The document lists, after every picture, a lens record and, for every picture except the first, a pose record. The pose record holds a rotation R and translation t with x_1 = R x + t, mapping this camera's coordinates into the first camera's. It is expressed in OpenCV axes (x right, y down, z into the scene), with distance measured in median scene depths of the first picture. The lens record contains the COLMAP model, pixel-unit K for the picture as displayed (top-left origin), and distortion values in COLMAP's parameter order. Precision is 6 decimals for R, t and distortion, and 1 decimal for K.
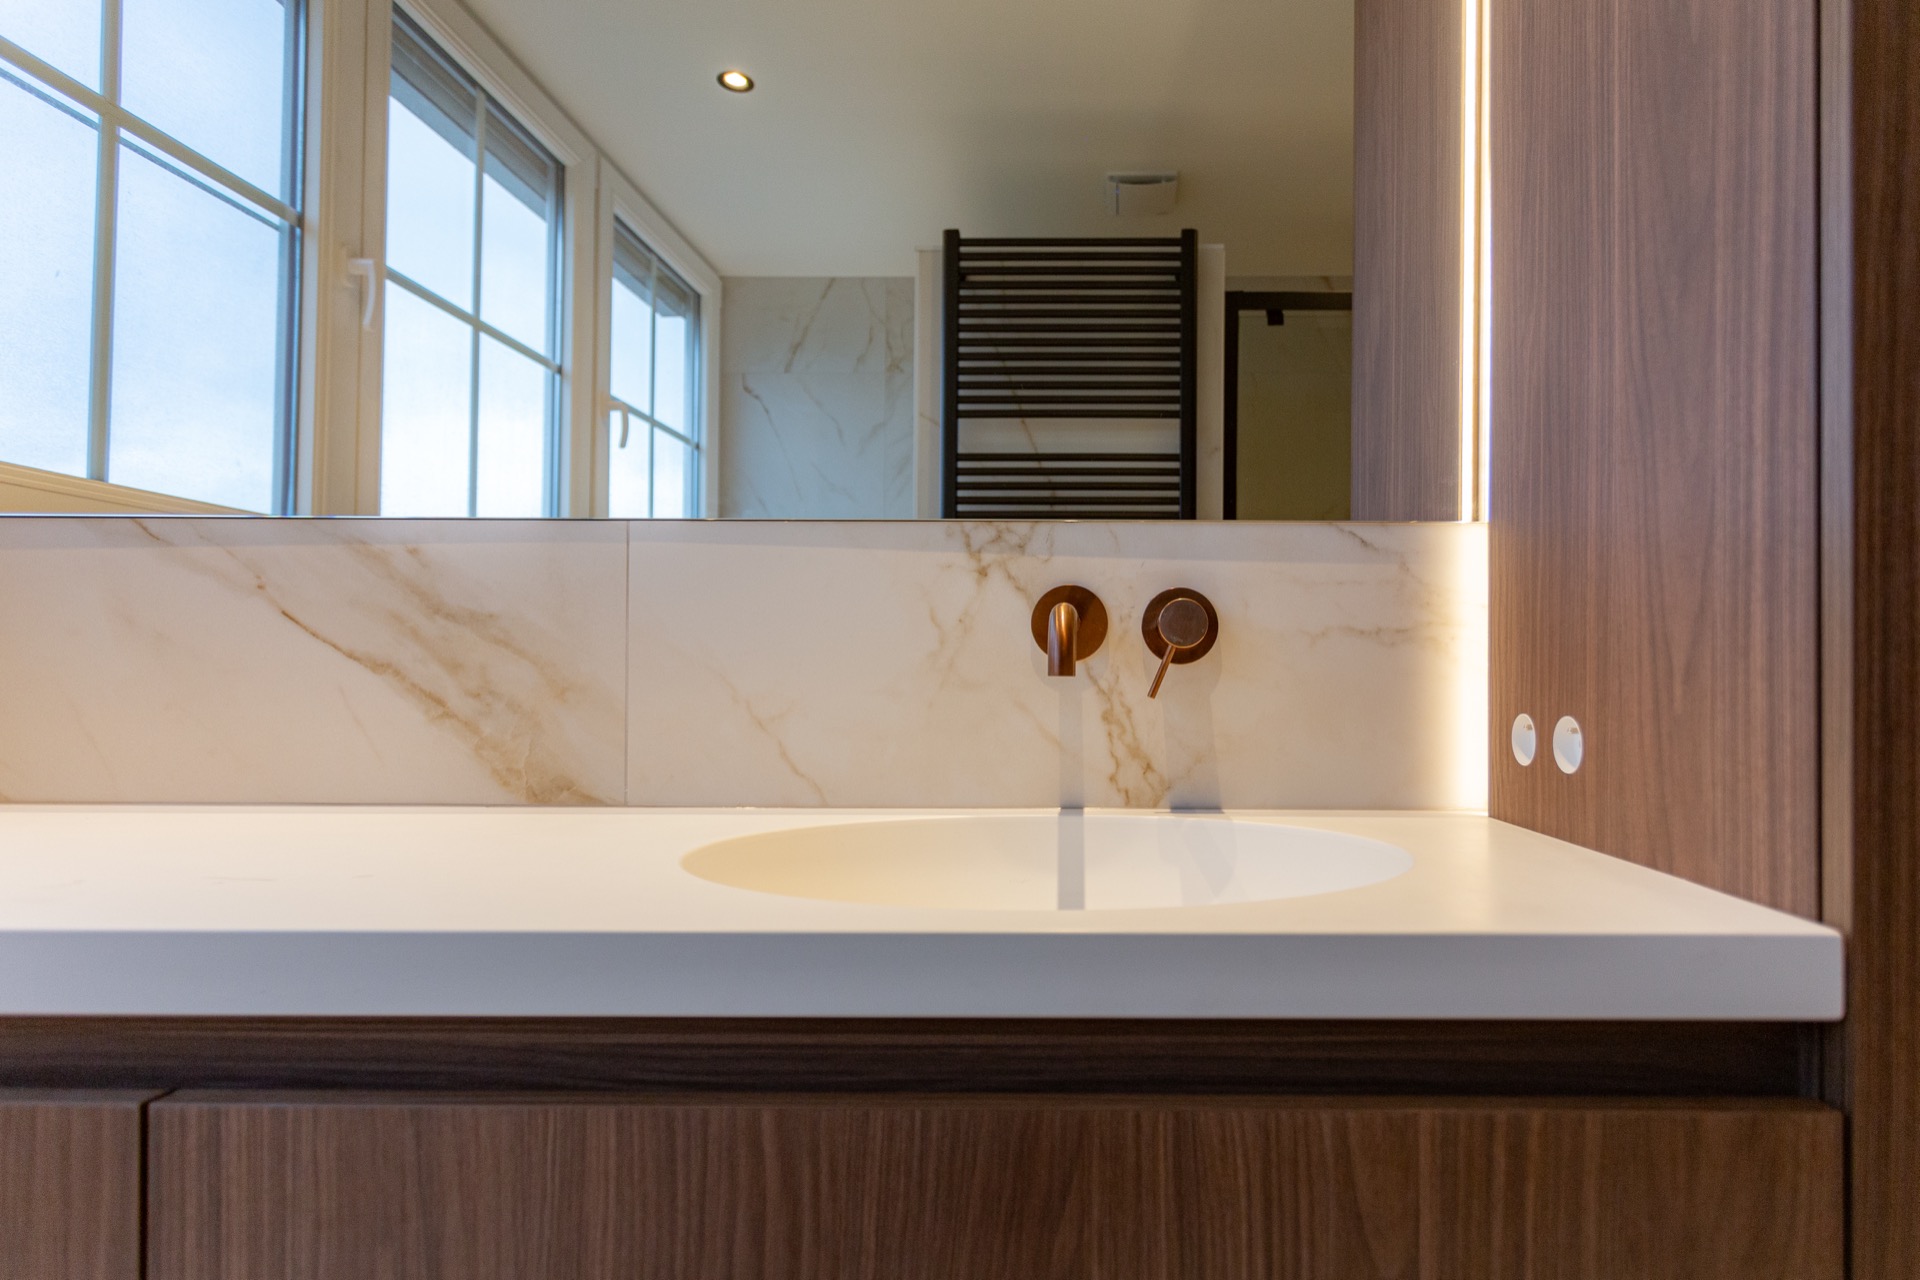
lens RADIAL K [[979.1, 0, 1075.4], [0, 979.1, 669.2], [0, 0, 1]] dist [-0.003157, 0.001149]
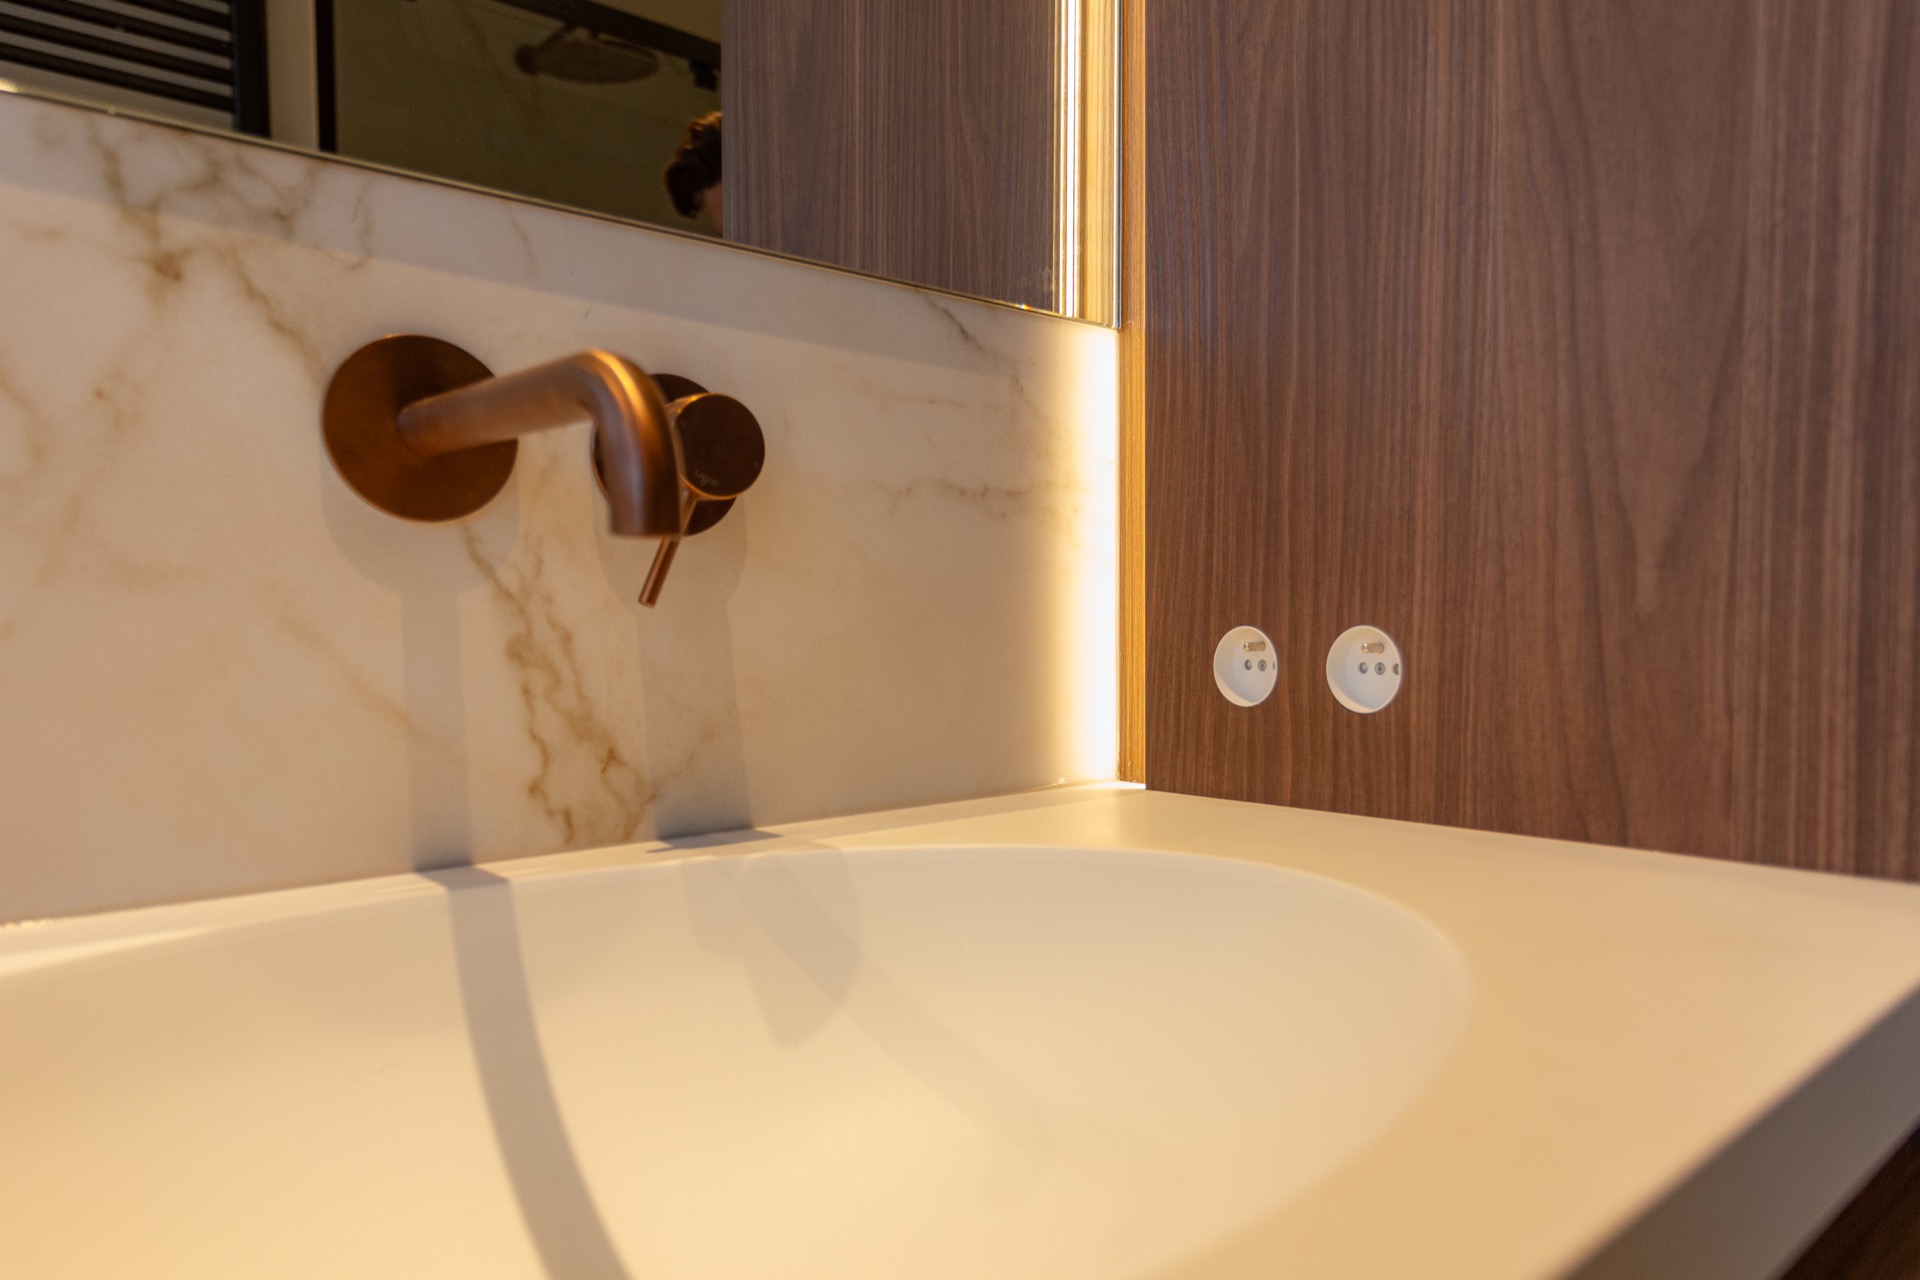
lens RADIAL K [[1297.4, 0, 1041.3], [0, 1297.4, 685.3], [0, 0, 1]] dist [0.000181, -0.000234]
pose [[0.716663, -0.044558, 0.695995, -0.381598], [-0.002803, 0.997765, 0.066764, 0.044733], [-0.697414, -0.049798, 0.714936, 0.770354]]
